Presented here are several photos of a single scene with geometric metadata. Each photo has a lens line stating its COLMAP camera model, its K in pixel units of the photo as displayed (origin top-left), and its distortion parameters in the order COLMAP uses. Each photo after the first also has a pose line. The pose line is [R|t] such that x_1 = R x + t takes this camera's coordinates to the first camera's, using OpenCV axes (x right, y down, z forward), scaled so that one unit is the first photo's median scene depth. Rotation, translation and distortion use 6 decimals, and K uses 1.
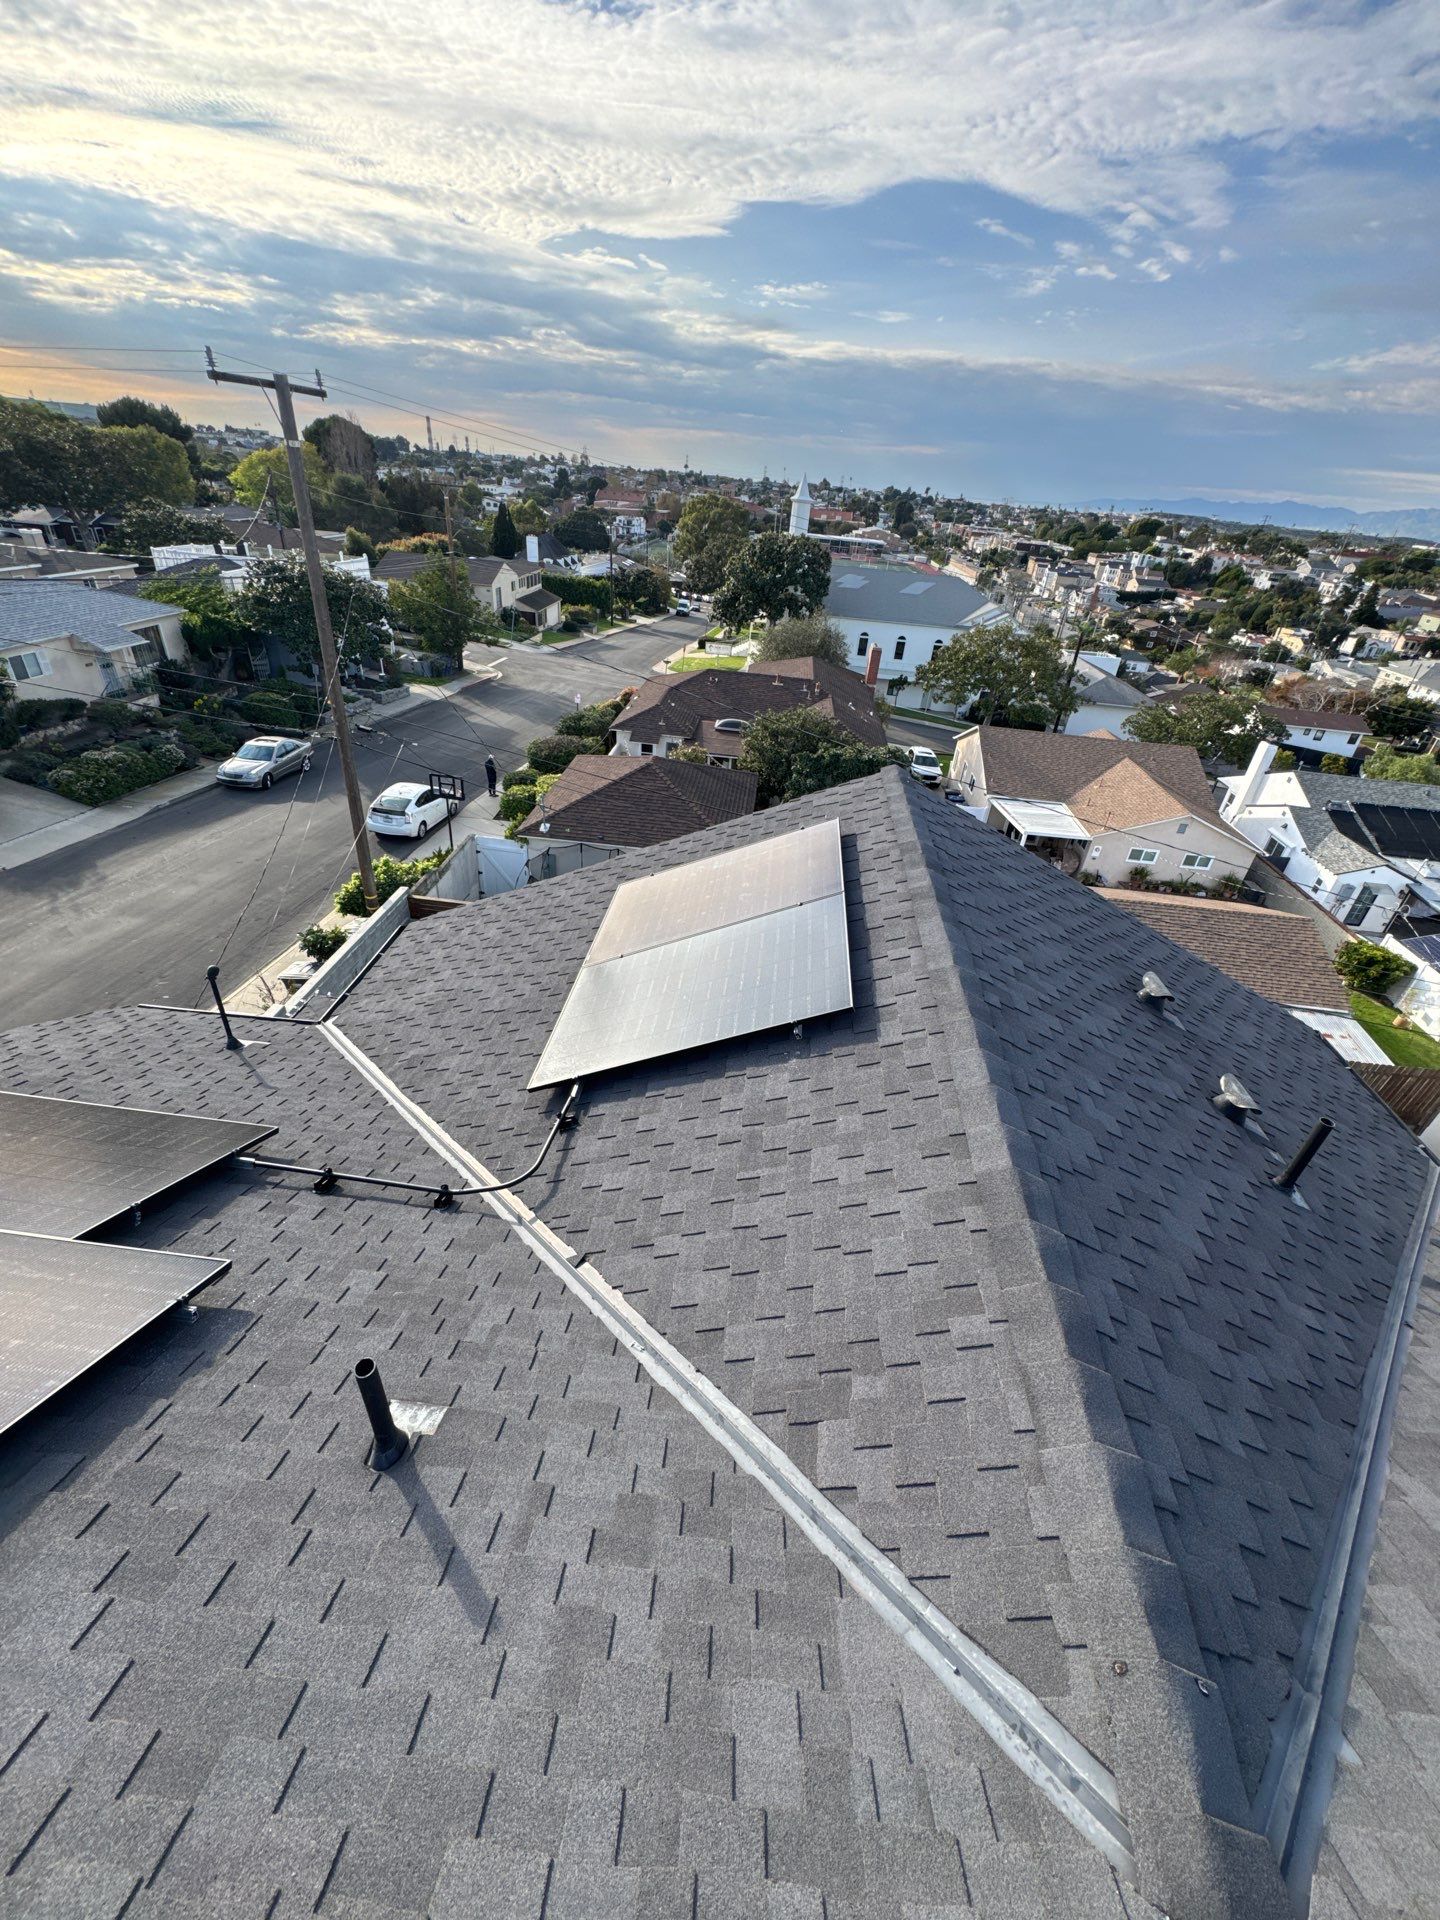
lens RADIAL K [[765.8, 0, 726.1], [0, 765.8, 961.0], [0, 0, 1]] dist [-0.000736, -0.000207]
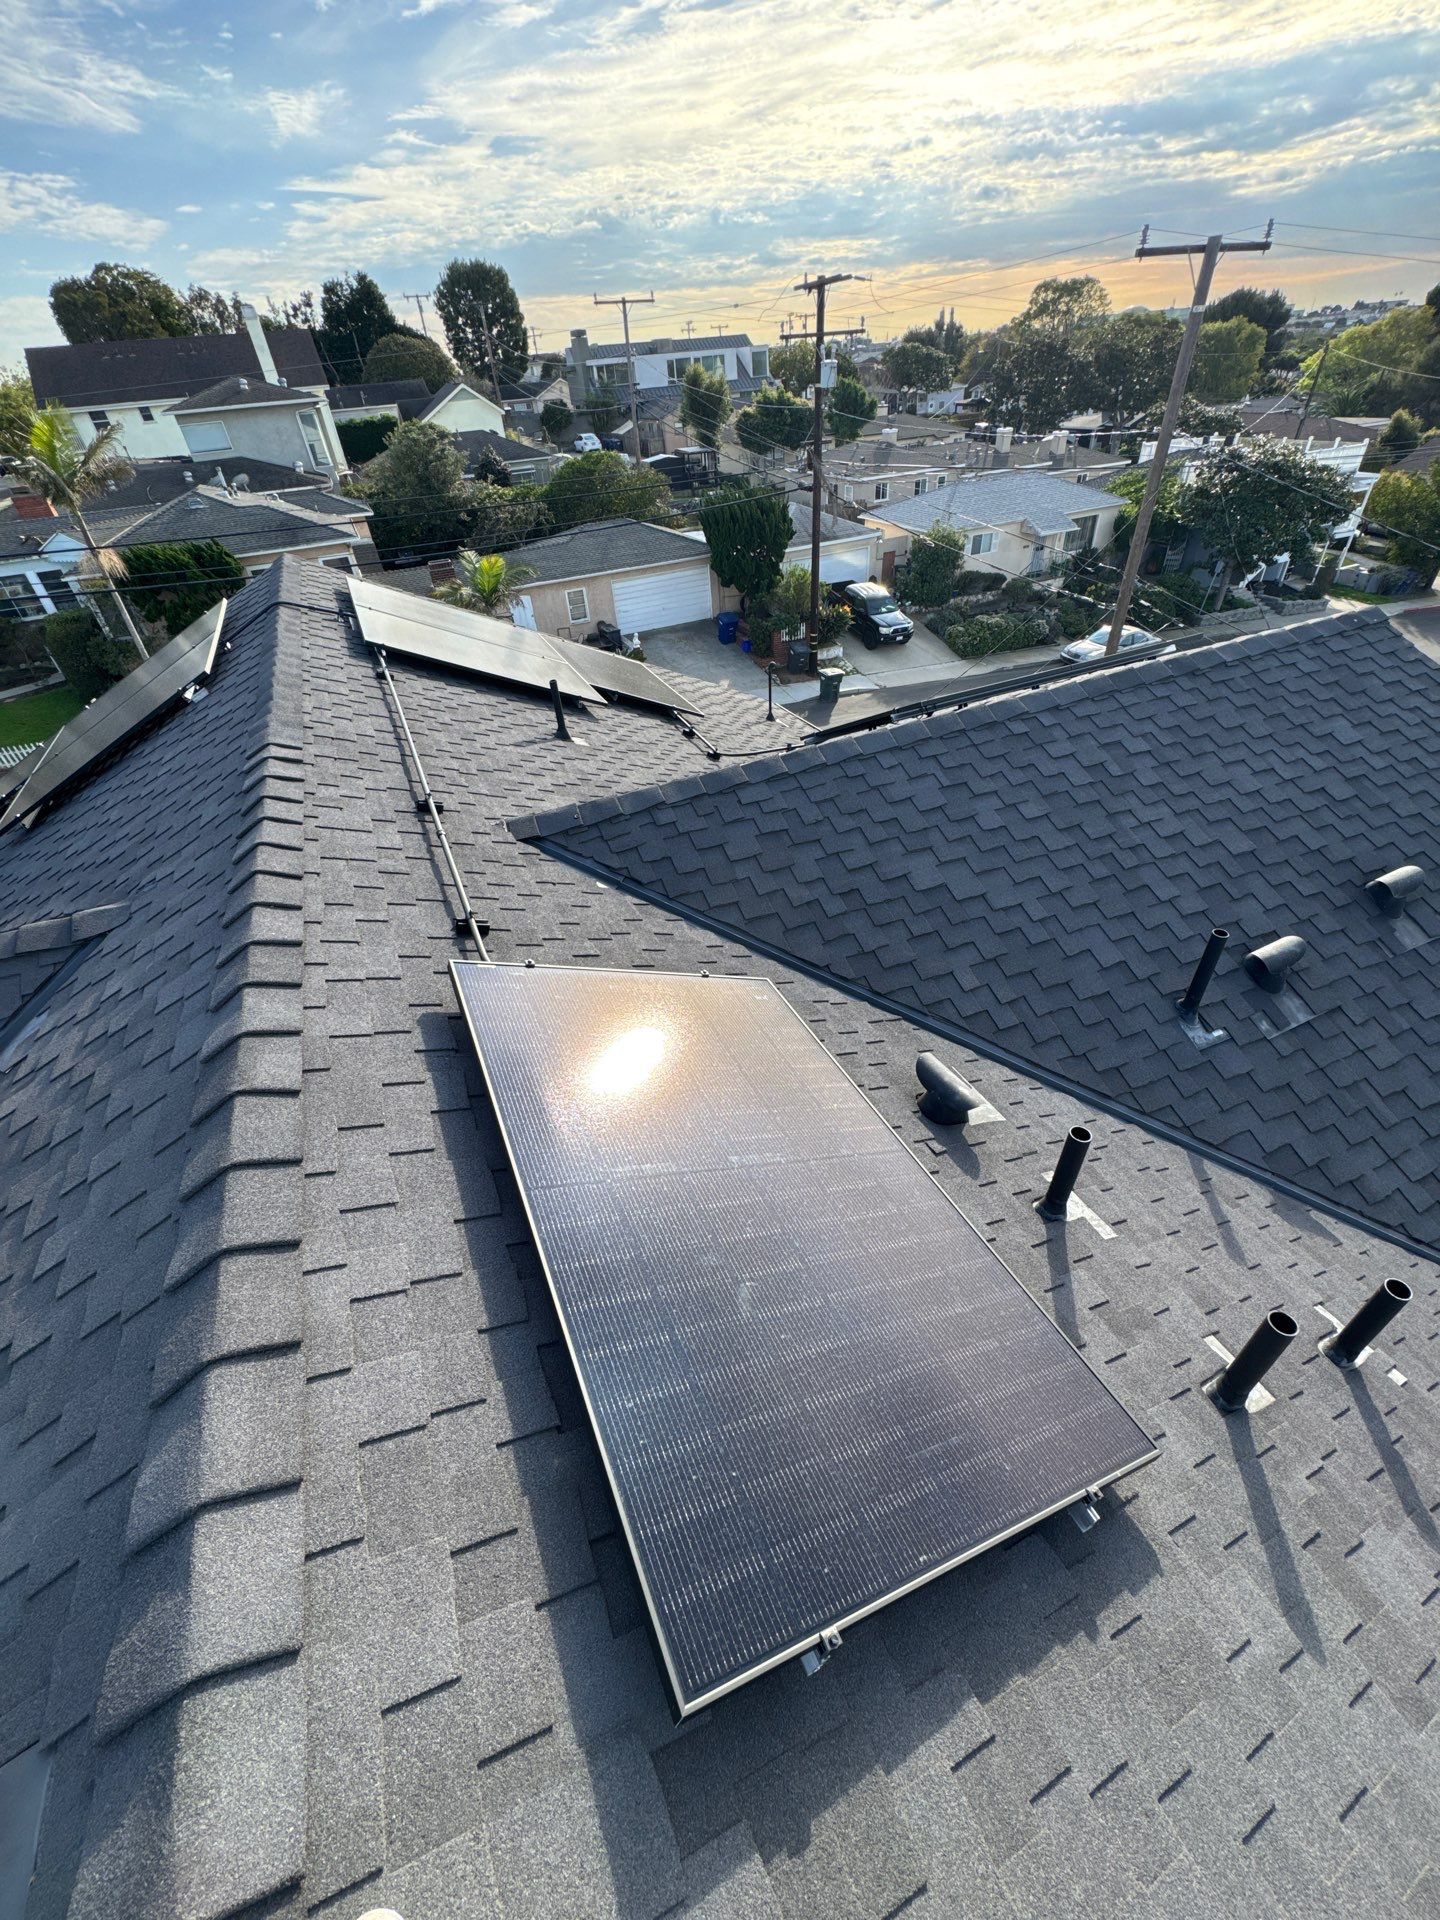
lens RADIAL K [[765.8, 0, 728.7], [0, 765.8, 969.1], [0, 0, 1]] dist [-0.000736, -0.000207]
pose [[0.485521, 0.456522, -0.745558, 0.142138], [-0.379420, 0.878353, 0.290750, 0.024528], [0.787597, 0.141714, 0.599673, 0.000075]]
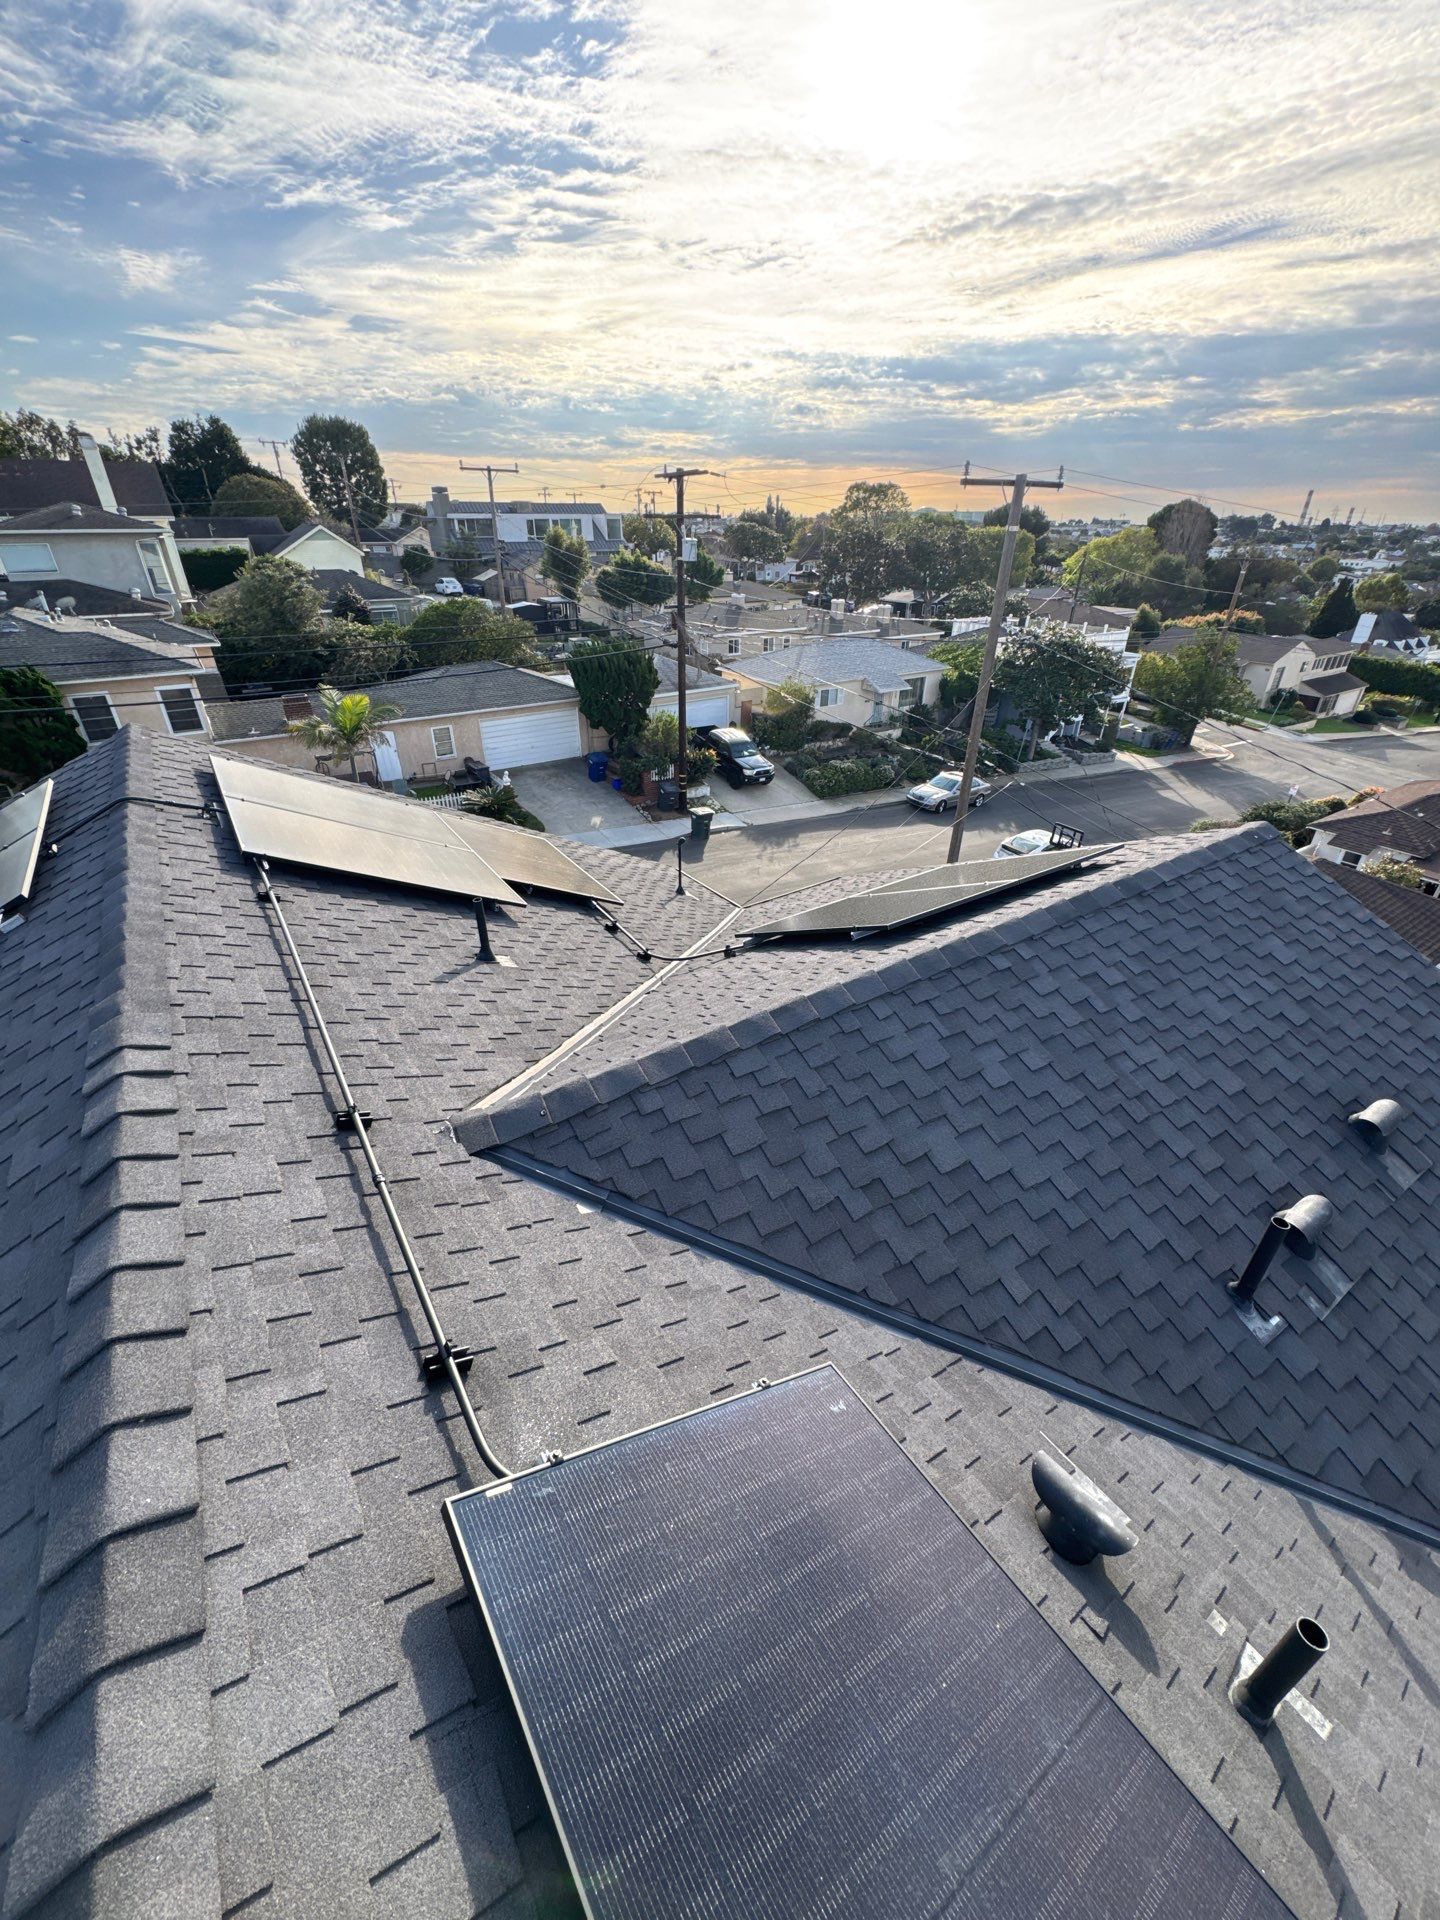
lens RADIAL K [[765.8, 0, 727.5], [0, 765.8, 966.2], [0, 0, 1]] dist [-0.000736, -0.000207]
pose [[0.627966, 0.327315, -0.706062, 0.107335], [-0.380489, 0.920556, 0.088345, 0.013129], [0.678886, 0.213171, 0.702618, -0.006198]]
